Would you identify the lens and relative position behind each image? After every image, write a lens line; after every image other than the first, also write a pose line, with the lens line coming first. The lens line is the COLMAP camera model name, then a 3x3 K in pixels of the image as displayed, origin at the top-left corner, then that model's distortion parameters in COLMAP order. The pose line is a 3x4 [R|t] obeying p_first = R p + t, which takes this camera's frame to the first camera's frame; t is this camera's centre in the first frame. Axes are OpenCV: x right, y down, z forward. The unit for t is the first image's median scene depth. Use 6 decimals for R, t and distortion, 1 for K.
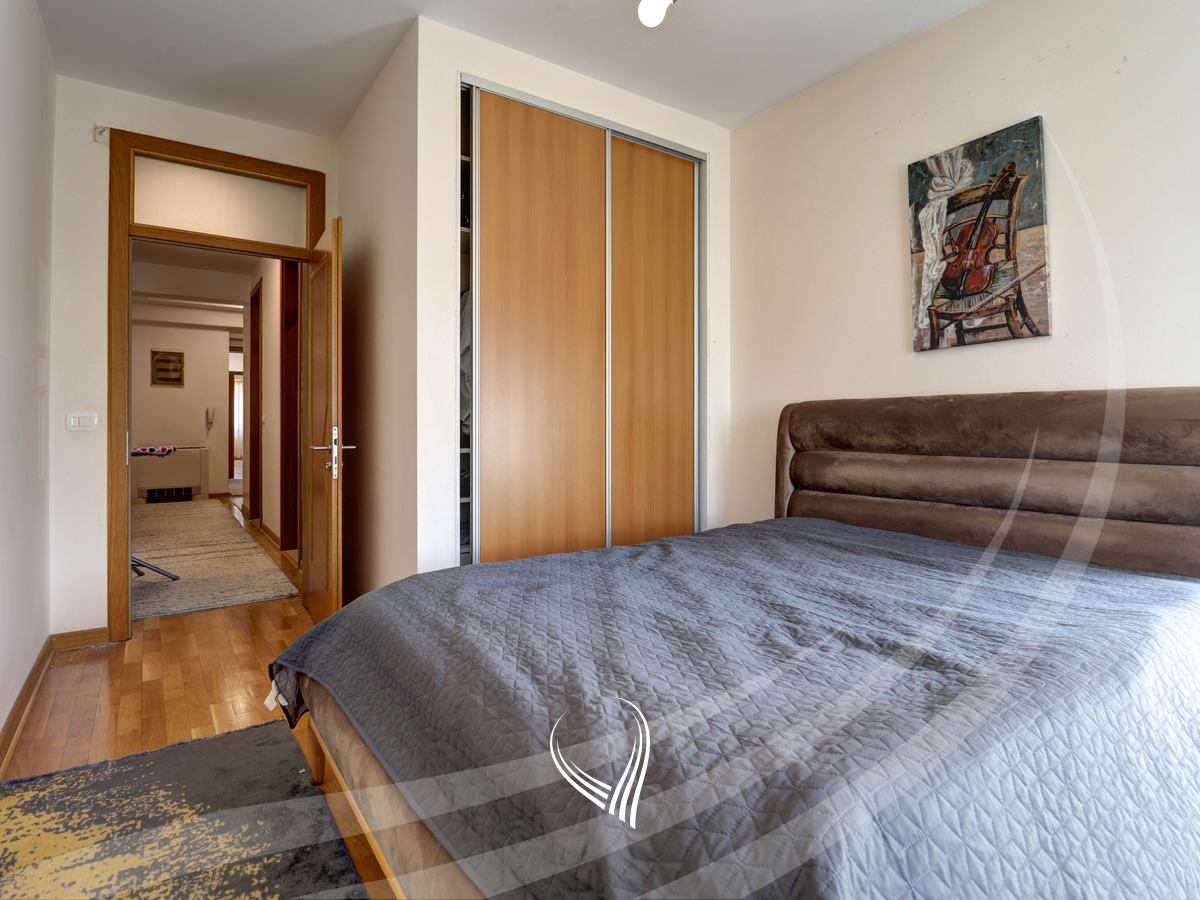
lens RADIAL K [[644.4, 0, 605.7], [0, 644.4, 439.8], [0, 0, 1]] dist [-0.000930, -0.000142]
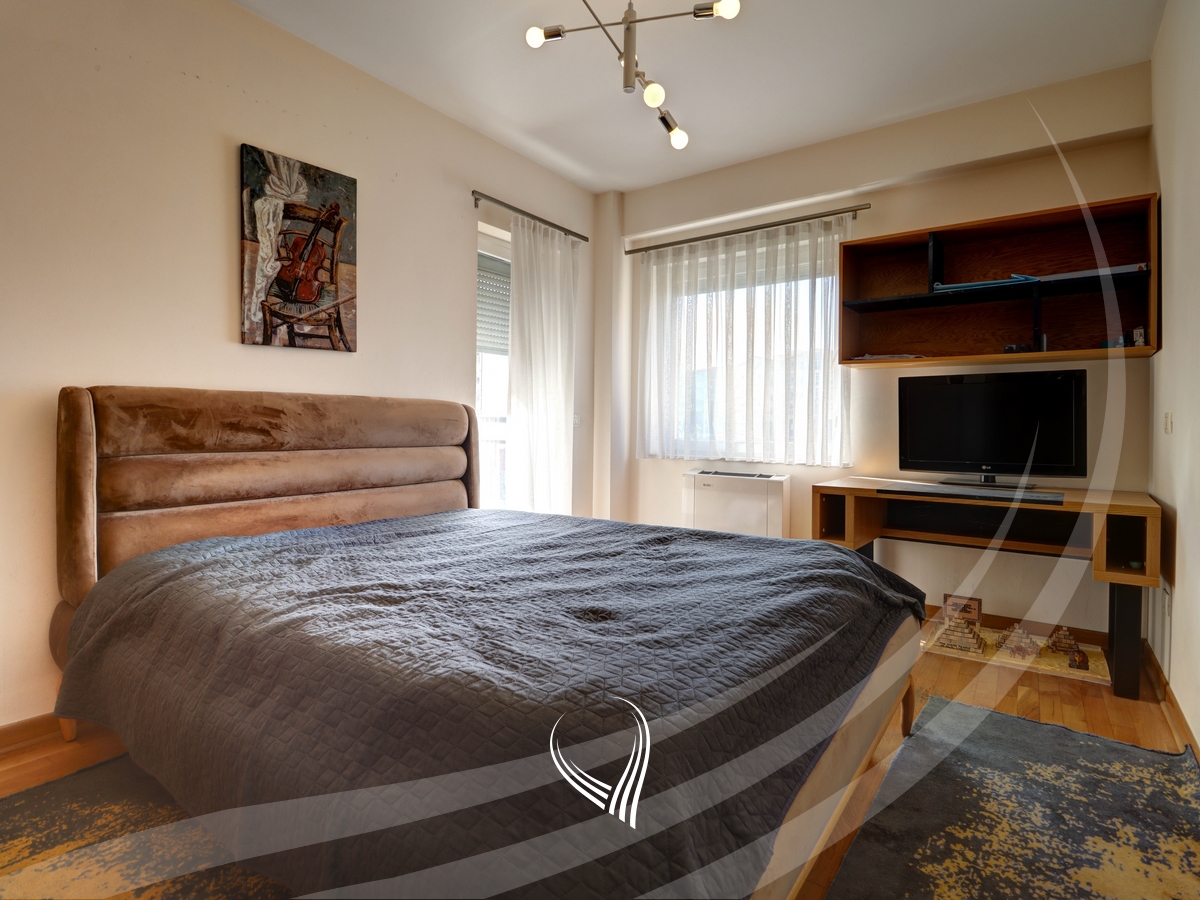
lens RADIAL K [[644.4, 0, 605.2], [0, 644.4, 443.9], [0, 0, 1]] dist [-0.000930, -0.000142]
pose [[-0.335239, -0.030676, 0.941633, -0.645573], [0.012889, 0.999227, 0.037141, -0.018943], [-0.942045, 0.024588, -0.334585, 0.888185]]
